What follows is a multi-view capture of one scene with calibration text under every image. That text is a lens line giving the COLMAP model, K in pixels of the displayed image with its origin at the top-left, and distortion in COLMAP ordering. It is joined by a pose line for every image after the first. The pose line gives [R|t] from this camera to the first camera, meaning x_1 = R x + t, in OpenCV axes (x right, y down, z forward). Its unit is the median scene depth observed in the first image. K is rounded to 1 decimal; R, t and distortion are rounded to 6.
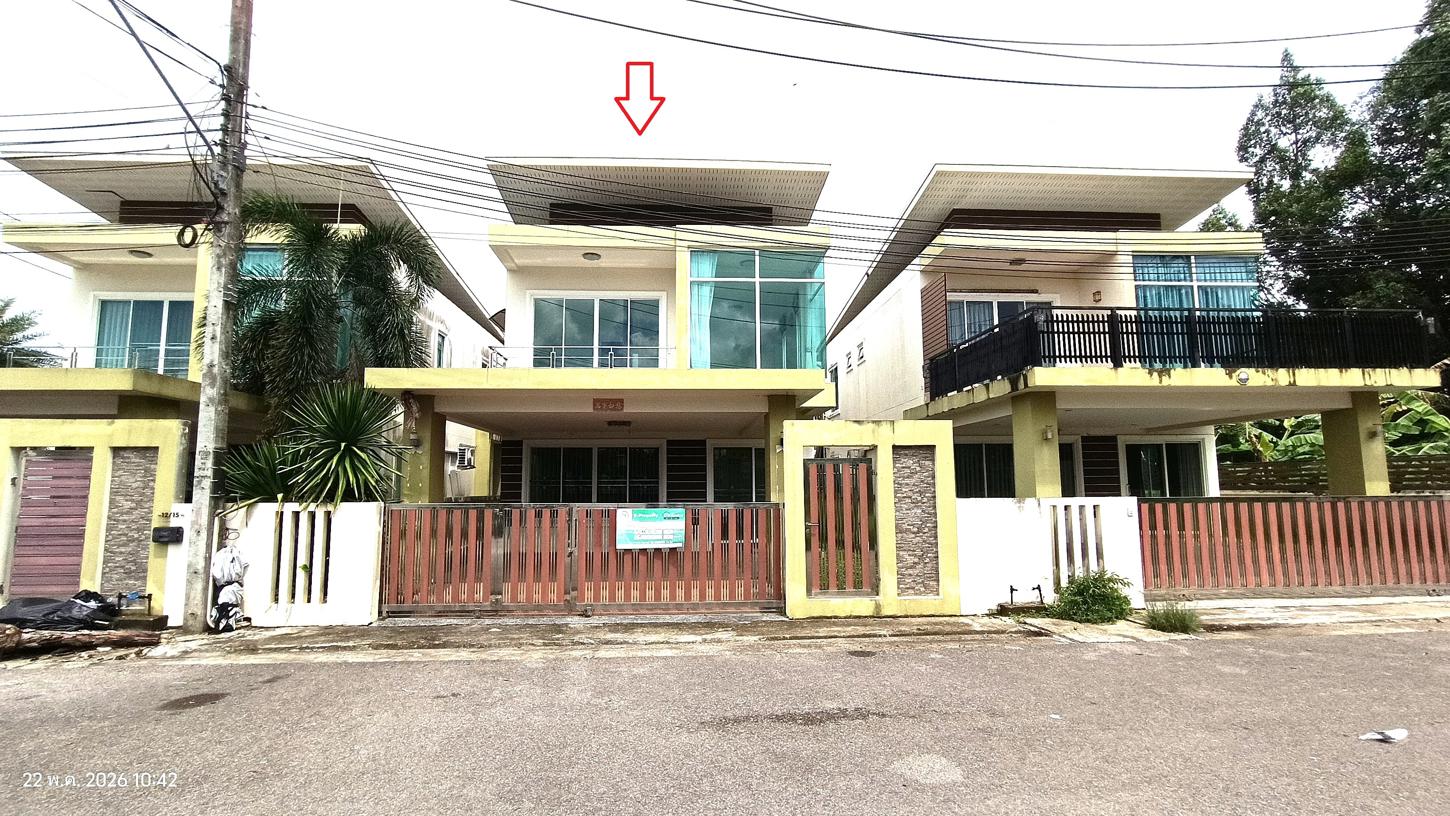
lens RADIAL K [[662.8, 0, 714.9], [0, 662.8, 413.1], [0, 0, 1]] dist [-0.031171, 0.017371]
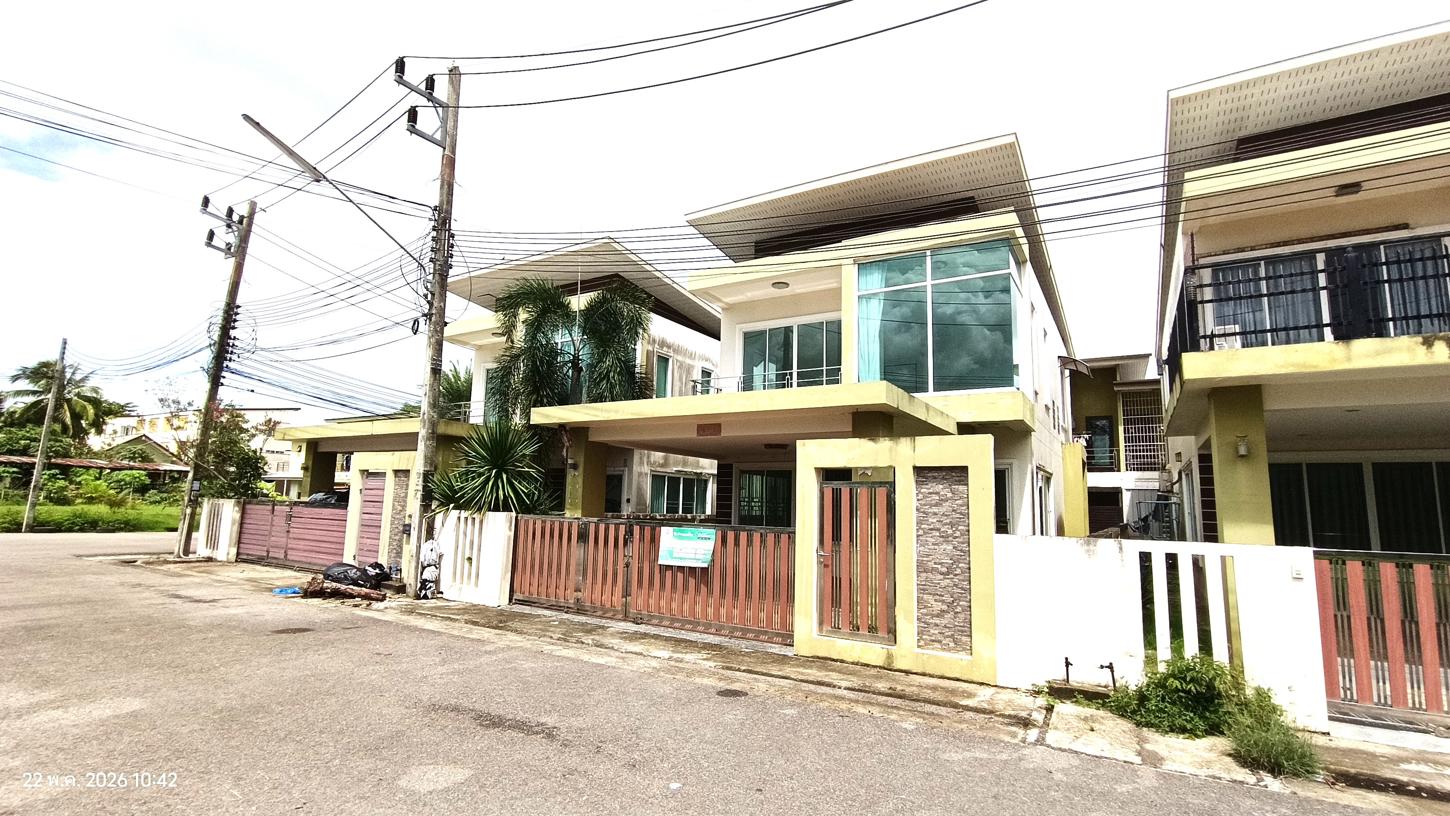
lens RADIAL K [[662.8, 0, 714.9], [0, 662.8, 413.1], [0, 0, 1]] dist [-0.031171, 0.017371]
pose [[0.814002, -0.050907, -0.578627, 0.569206], [0.031271, 0.998548, -0.043859, 0.009944], [0.580020, 0.017607, 0.814412, 0.172004]]
